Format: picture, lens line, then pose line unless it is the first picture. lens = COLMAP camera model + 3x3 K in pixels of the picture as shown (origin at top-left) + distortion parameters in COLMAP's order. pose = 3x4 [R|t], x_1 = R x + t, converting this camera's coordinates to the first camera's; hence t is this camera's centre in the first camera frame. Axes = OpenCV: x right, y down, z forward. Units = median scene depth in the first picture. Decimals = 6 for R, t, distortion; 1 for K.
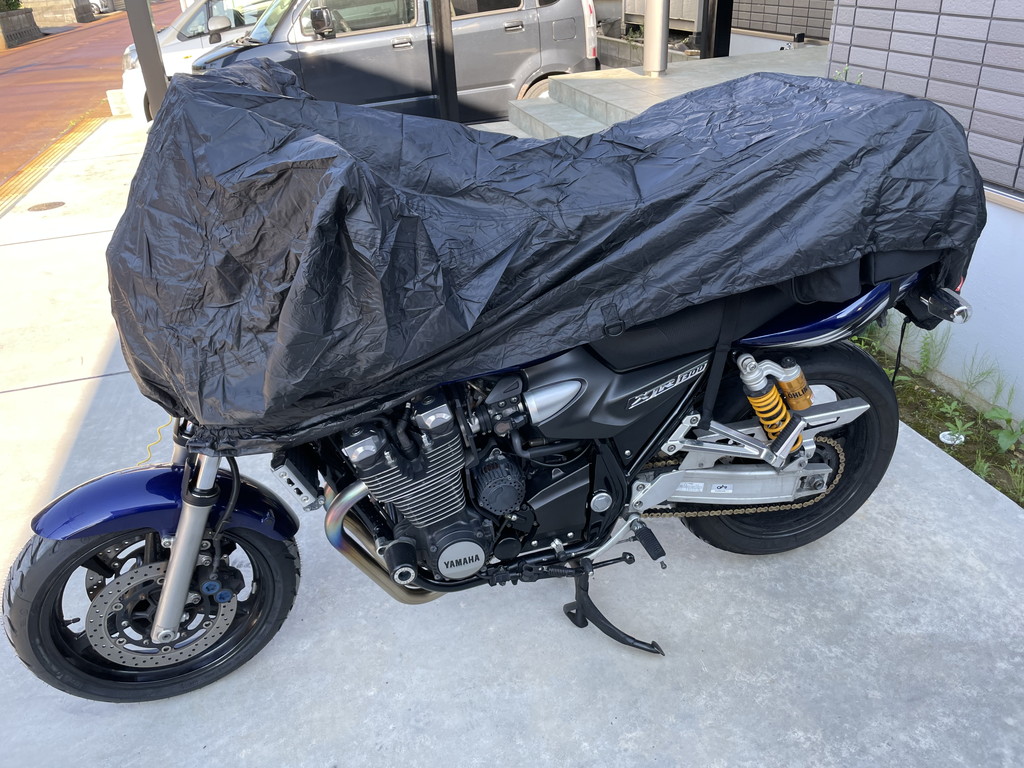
lens RADIAL K [[792.8, 0, 512.0], [0, 792.8, 384.0], [0, 0, 1]] dist [-0.008096, -0.013786]
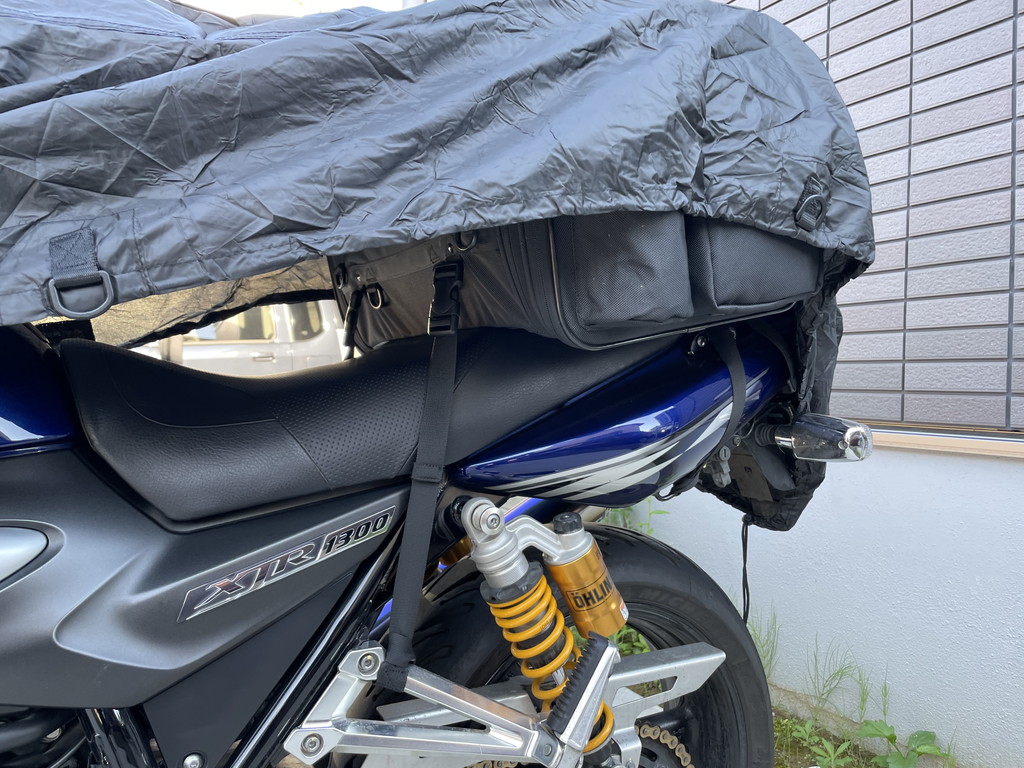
lens RADIAL K [[769.7, 0, 507.9], [0, 769.7, 386.8], [0, 0, 1]] dist [0.023608, -0.005802]
pose [[0.966324, 0.067141, 0.248414, 0.192326], [0.062011, 0.876154, -0.478026, 0.119564], [-0.249744, 0.477333, 0.842485, 0.574415]]
